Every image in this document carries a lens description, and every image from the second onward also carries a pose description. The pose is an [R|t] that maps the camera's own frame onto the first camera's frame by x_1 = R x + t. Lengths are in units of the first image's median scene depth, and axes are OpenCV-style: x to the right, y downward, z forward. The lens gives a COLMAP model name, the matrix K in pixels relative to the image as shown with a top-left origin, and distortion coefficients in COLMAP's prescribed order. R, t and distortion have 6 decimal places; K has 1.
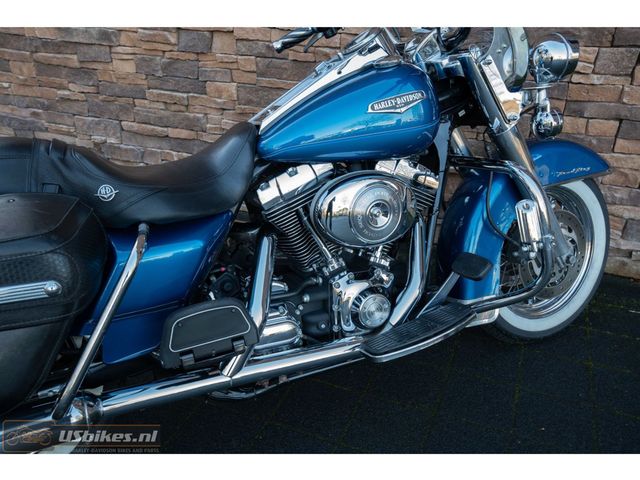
lens RADIAL K [[575.9, 0, 320.6], [0, 575.9, 244.3], [0, 0, 1]] dist [-0.041383, 0.128226]
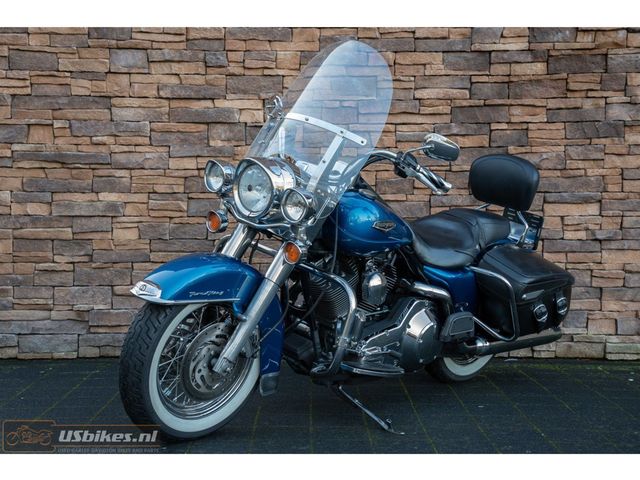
lens RADIAL K [[1143.0, 0, 329.2], [0, 1143.0, 244.8], [0, 0, 1]] dist [0.240767, 0.000000]
pose [[0.922043, -0.028928, 0.386005, -0.952401], [0.183632, 0.910540, -0.370401, 0.670076], [-0.340758, 0.412408, 0.844869, -1.098656]]
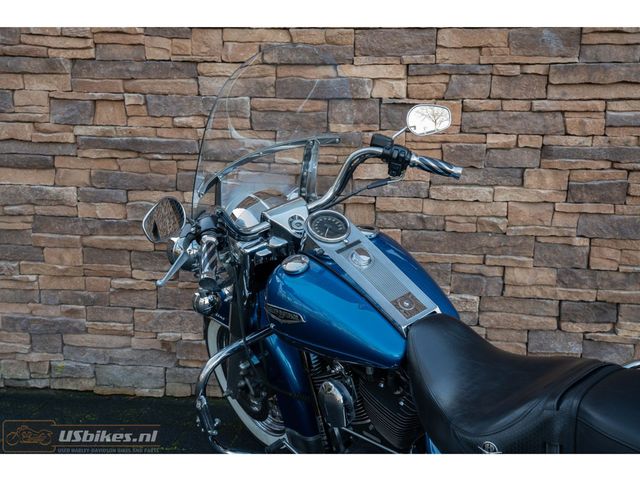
lens RADIAL K [[797.6, 0, 317.0], [0, 797.6, 243.5], [0, 0, 1]] dist [0.140547, 0.000000]
pose [[0.973245, -0.061708, 0.221328, -0.530180], [0.111930, 0.968568, -0.222145, -0.050766], [-0.200663, 0.240975, 0.949561, -0.133572]]
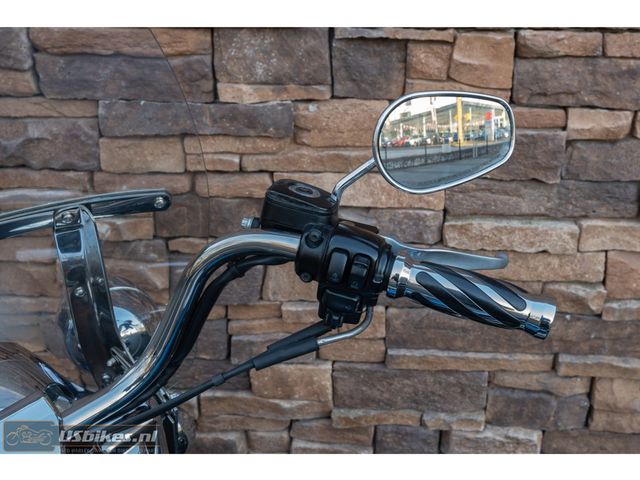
lens RADIAL K [[830.8, 0, 394.0], [0, 830.8, 277.2], [0, 0, 1]] dist [0.010641, 0.000000]
pose [[0.948283, -0.127242, 0.290807, -0.291718], [0.146548, 0.988156, -0.045508, -0.331763], [-0.281573, 0.085771, 0.955699, 0.434255]]
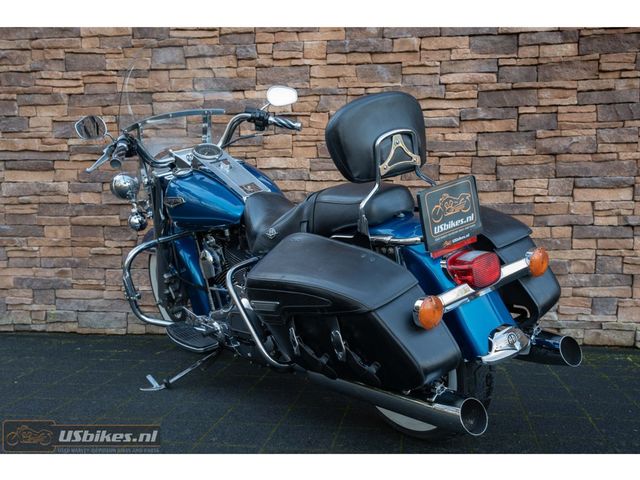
lens RADIAL K [[678.3, 0, 330.2], [0, 678.3, 260.6], [0, 0, 1]] dist [0.010855, 0.000000]
pose [[0.971404, -0.035613, 0.234745, -0.397542], [0.121635, 0.923736, -0.363203, 0.348050], [-0.203907, 0.381371, 0.901653, -0.313209]]
